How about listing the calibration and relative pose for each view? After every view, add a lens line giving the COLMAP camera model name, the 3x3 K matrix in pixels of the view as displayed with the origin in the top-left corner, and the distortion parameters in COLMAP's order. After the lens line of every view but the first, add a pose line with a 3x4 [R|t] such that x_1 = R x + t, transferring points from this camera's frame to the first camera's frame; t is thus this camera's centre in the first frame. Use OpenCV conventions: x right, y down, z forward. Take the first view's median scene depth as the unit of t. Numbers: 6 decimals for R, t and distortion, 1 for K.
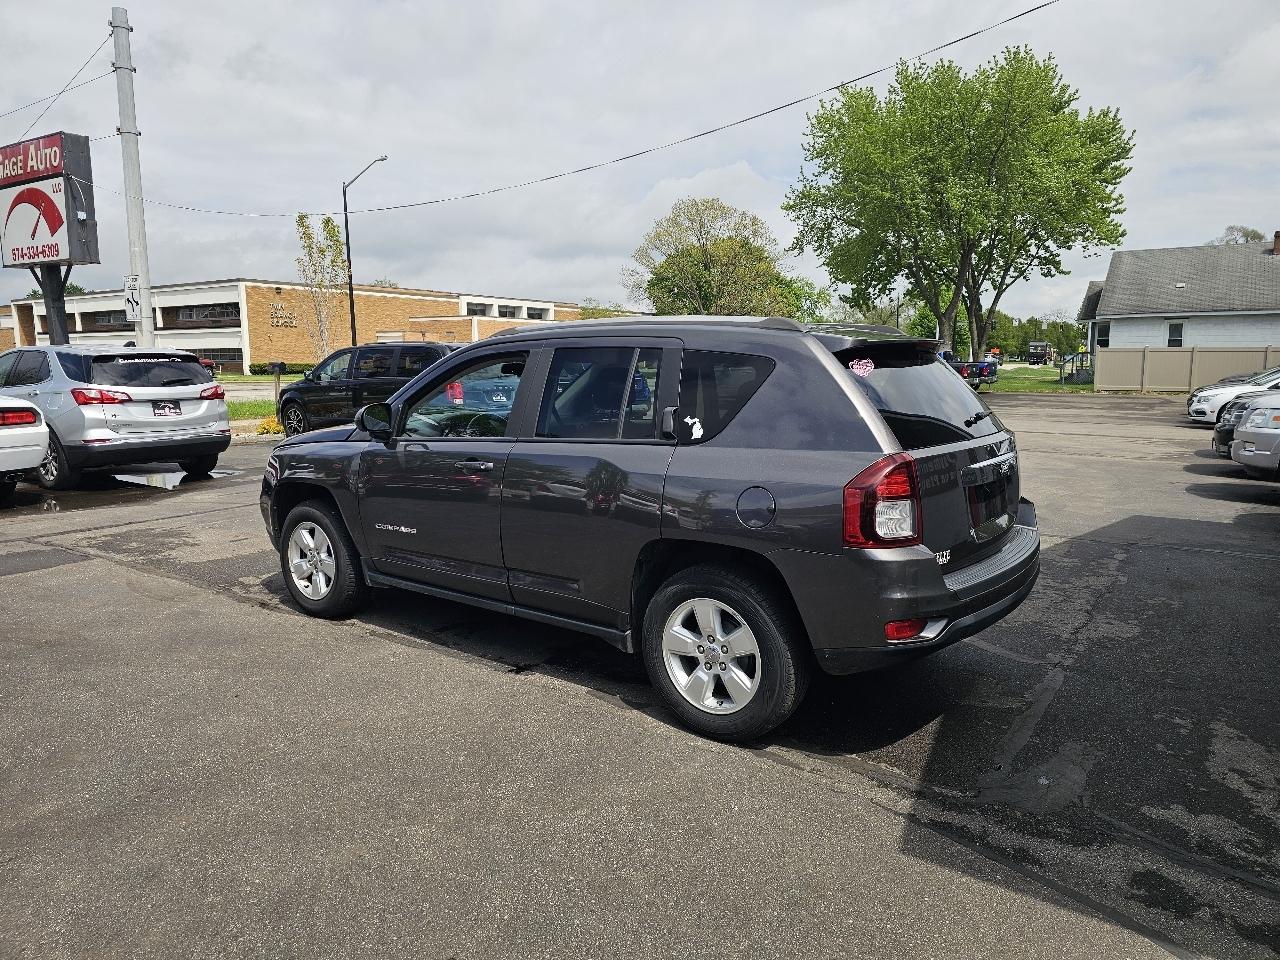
lens RADIAL K [[851.8, 0, 635.1], [0, 851.8, 470.8], [0, 0, 1]] dist [0.061108, -0.054999]
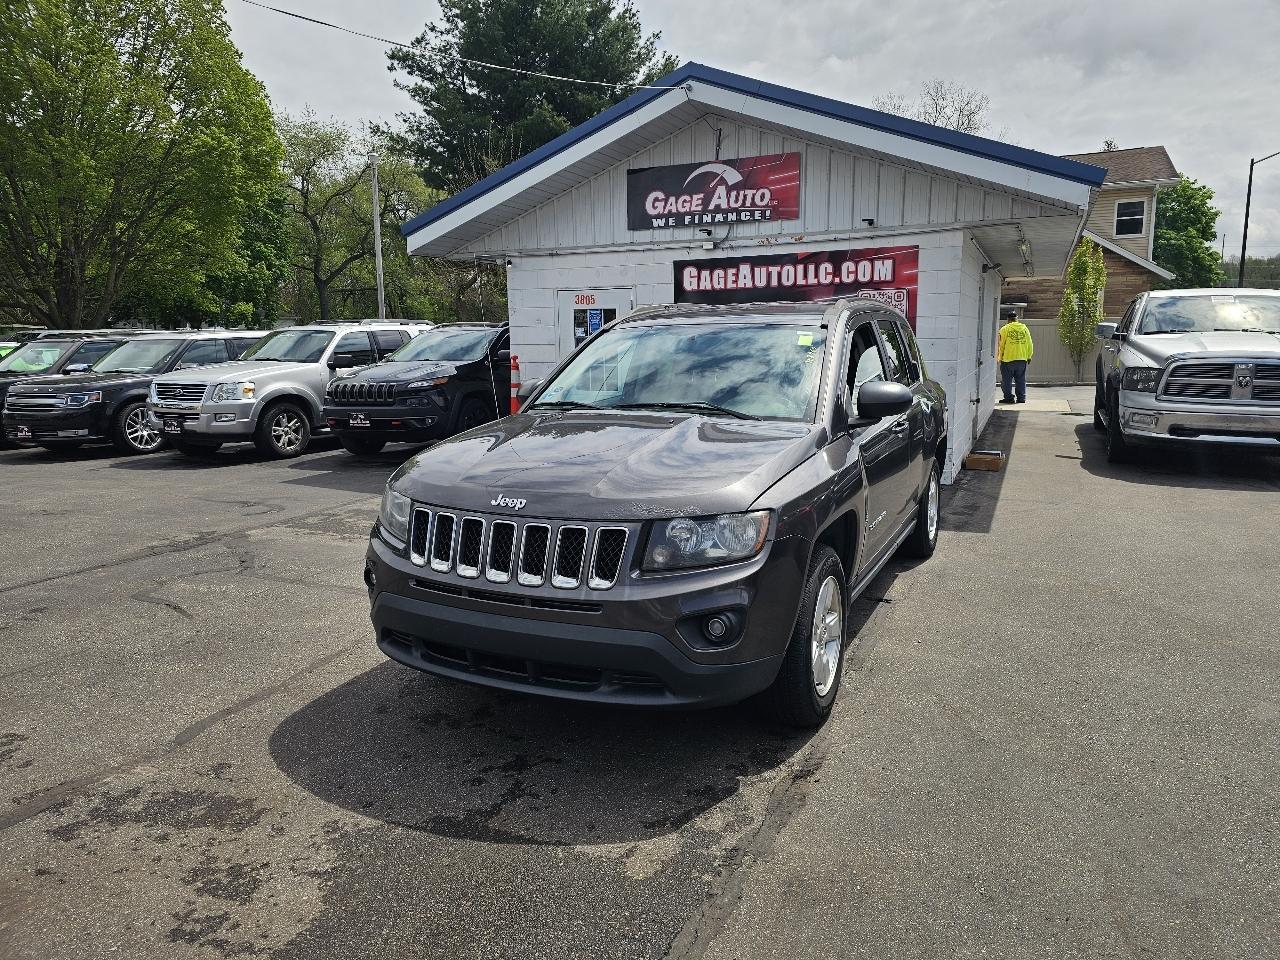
lens RADIAL K [[851.8, 0, 649.1], [0, 851.8, 479.4], [0, 0, 1]] dist [0.061108, -0.054999]
pose [[-0.190013, -0.159243, 0.968781, -0.286325], [0.140491, 0.972193, 0.187359, -0.045962], [-0.971678, 0.171706, -0.162357, 0.359032]]
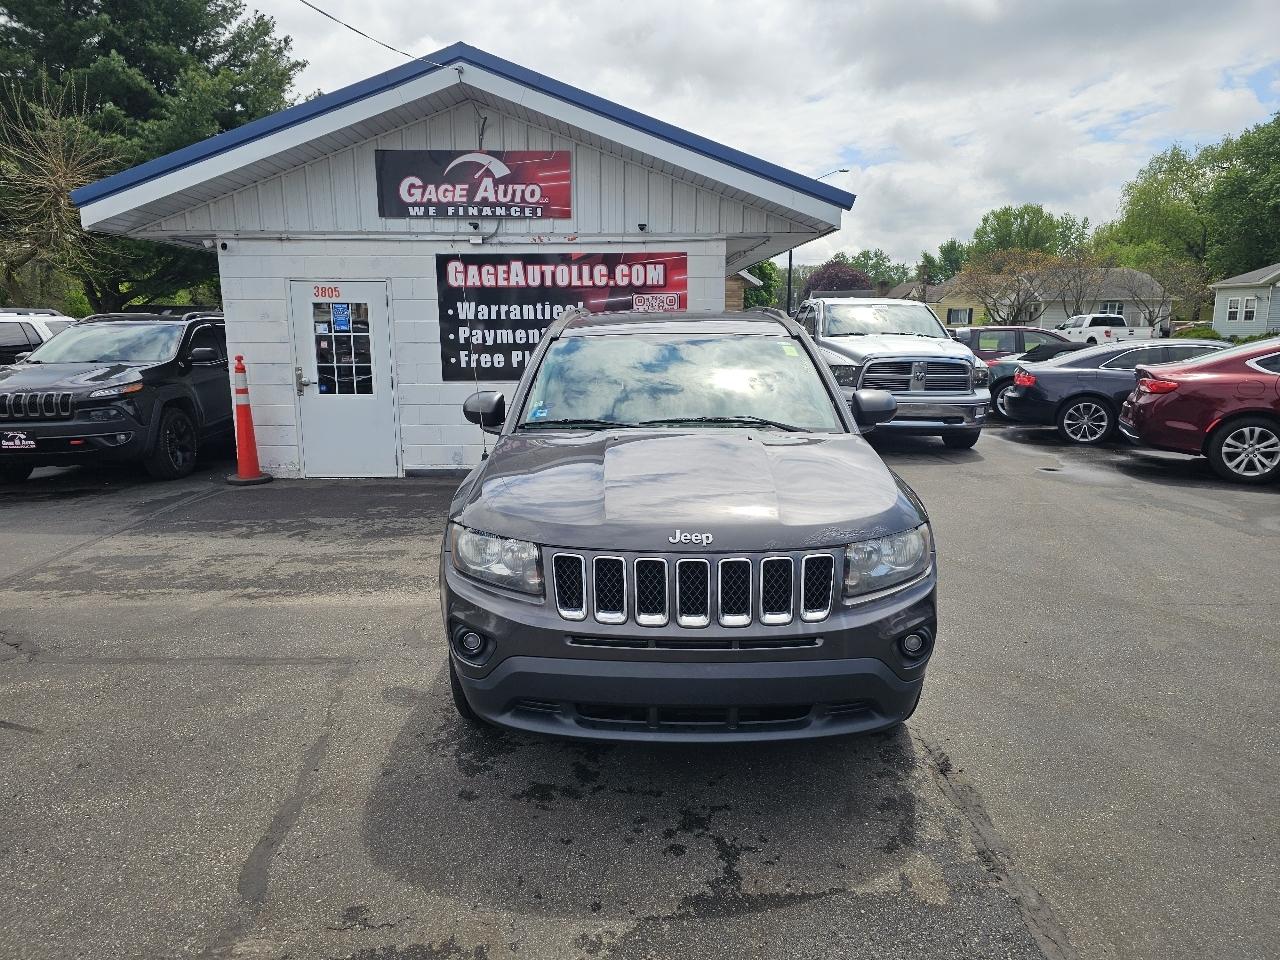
lens RADIAL K [[851.8, 0, 633.4], [0, 851.8, 488.1], [0, 0, 1]] dist [0.061108, -0.054999]
pose [[-0.592591, -0.148650, 0.791669, -0.231868], [0.108684, 0.959082, 0.261438, -0.064069], [-0.798138, 0.240968, -0.552187, 0.451187]]
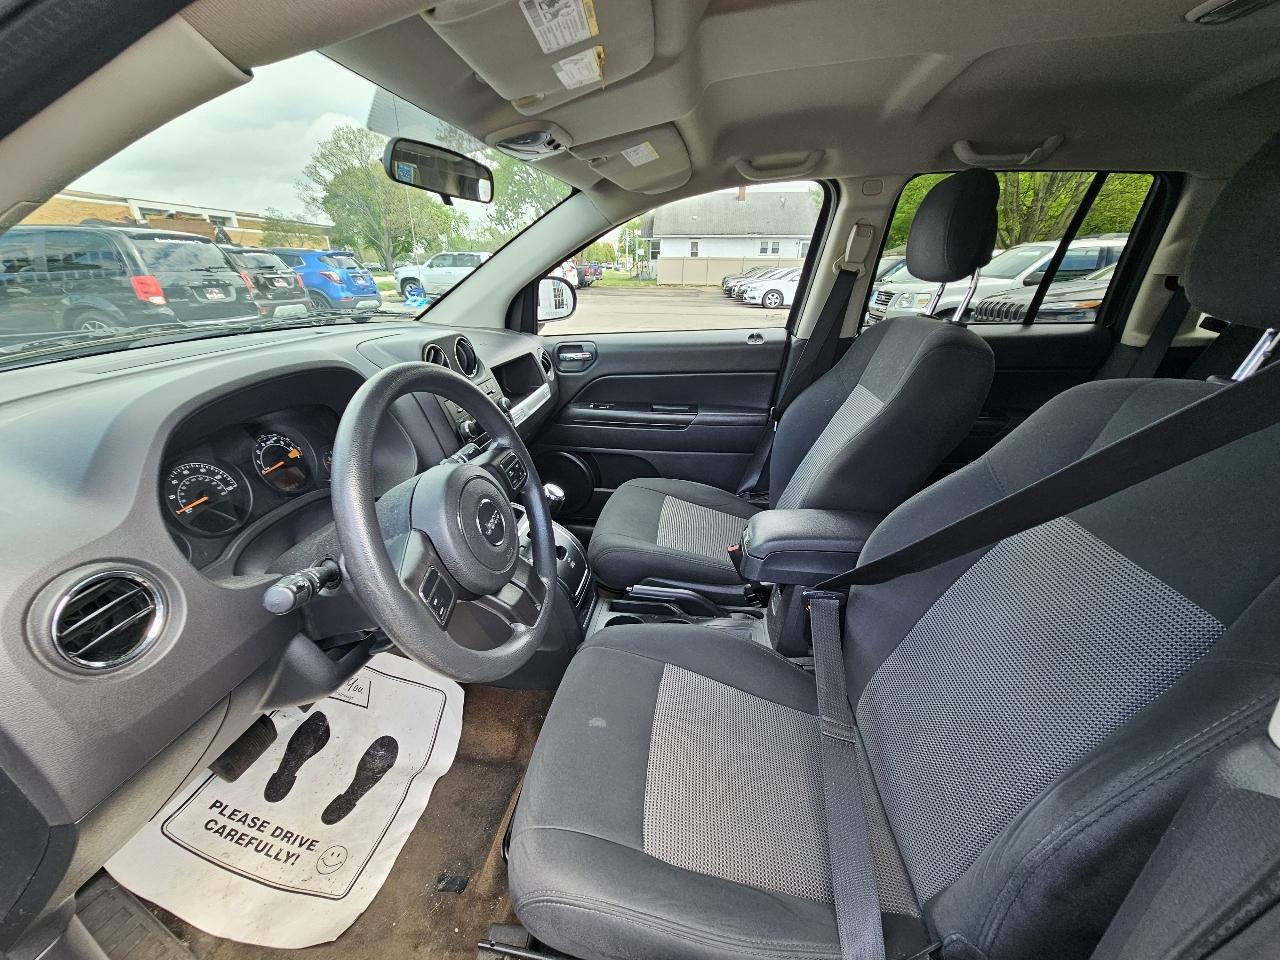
lens RADIAL K [[524.6, 0, 636.8], [0, 524.6, 474.9], [0, 0, 1]] dist [-0.001892, 0.001239]
pose [[0.869950, -0.178582, 0.459668, -0.052763], [0.059162, 0.963189, 0.262234, -0.019961], [-0.489578, -0.200935, 0.848492, 0.239119]]
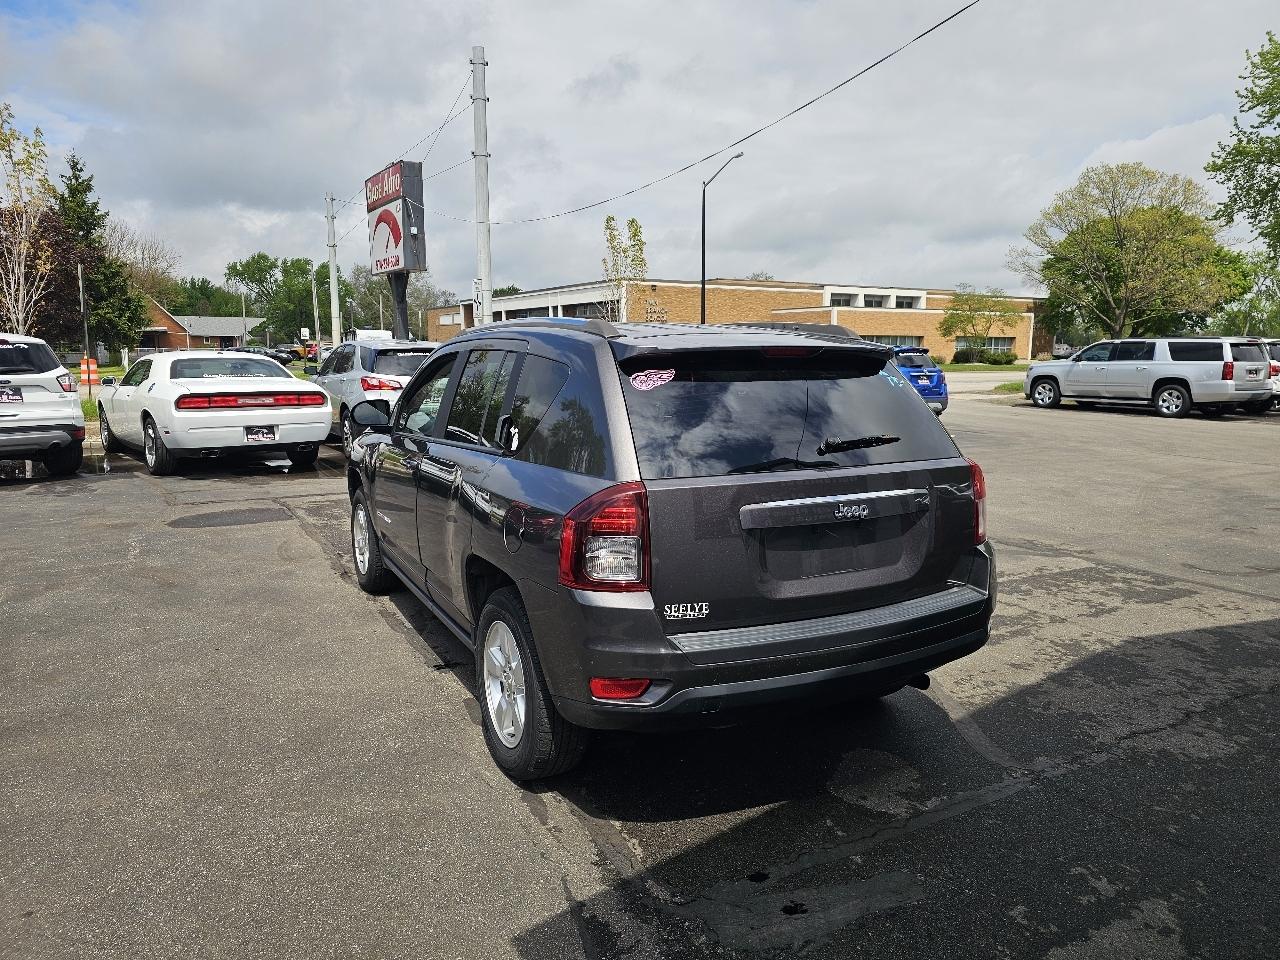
lens RADIAL K [[851.8, 0, 634.3], [0, 851.8, 476.5], [0, 0, 1]] dist [0.061108, -0.054999]
pose [[0.906743, 0.068573, -0.416071, 0.117322], [-0.061438, 0.997644, 0.030531, -0.009275], [0.417184, -0.002122, 0.908820, 0.040950]]
